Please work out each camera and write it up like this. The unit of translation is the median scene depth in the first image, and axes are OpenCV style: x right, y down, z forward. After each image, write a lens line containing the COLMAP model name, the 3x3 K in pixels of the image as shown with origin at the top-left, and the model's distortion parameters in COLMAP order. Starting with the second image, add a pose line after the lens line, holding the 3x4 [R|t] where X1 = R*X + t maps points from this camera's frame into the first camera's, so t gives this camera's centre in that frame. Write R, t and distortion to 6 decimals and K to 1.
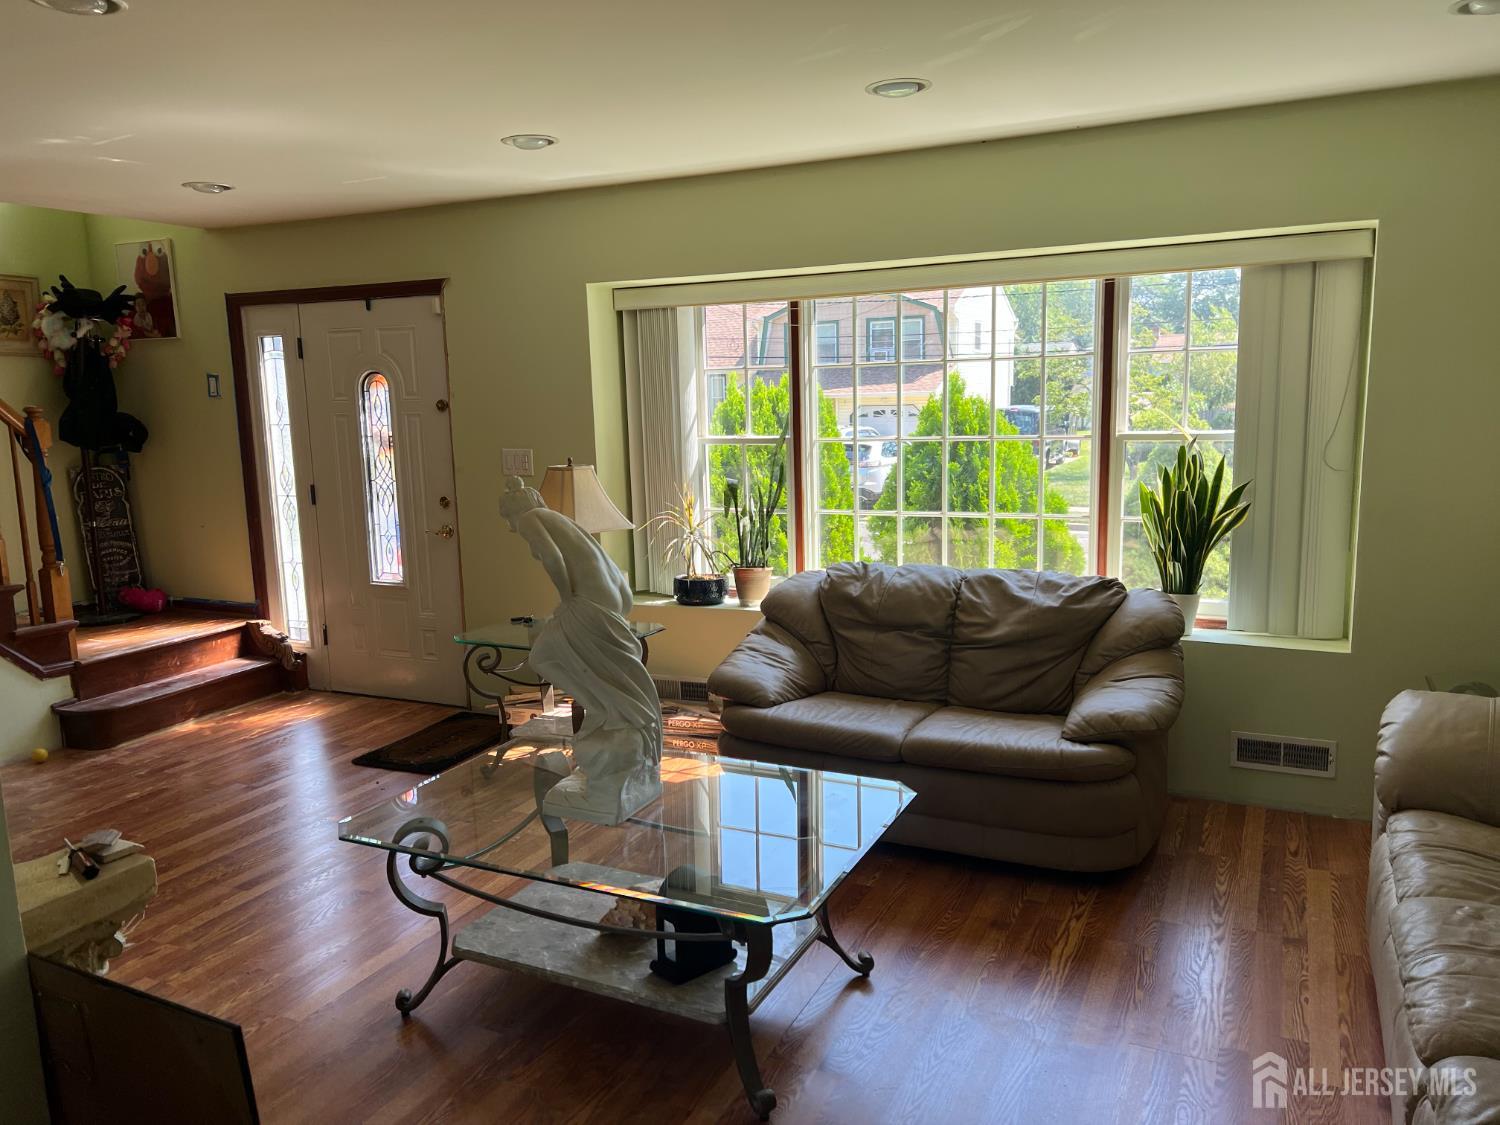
lens RADIAL K [[1110.7, 0, 750.0], [0, 1110.7, 562.5], [0, 0, 1]] dist [0.000722, -0.000142]
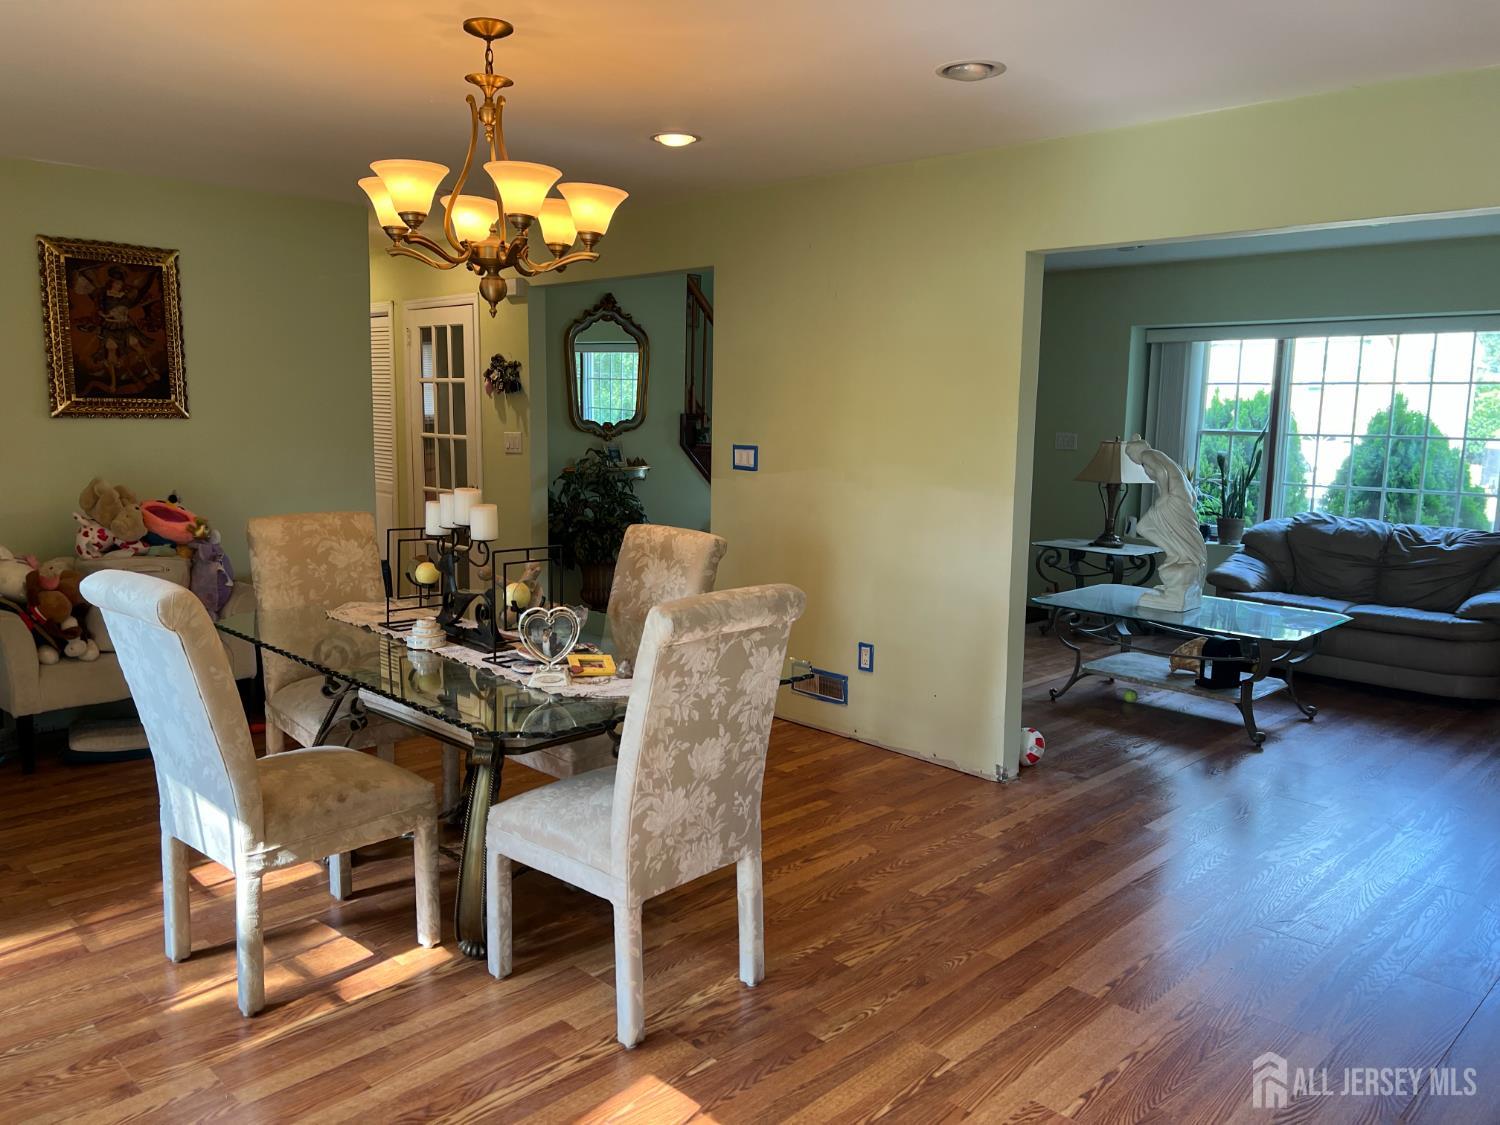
lens RADIAL K [[1110.7, 0, 750.0], [0, 1110.7, 562.5], [0, 0, 1]] dist [0.000722, -0.000142]
pose [[0.939161, 0.090482, -0.331345, -0.115331], [-0.095507, 0.995428, 0.001122, 0.132283], [0.329932, 0.030592, 0.943509, -0.655847]]
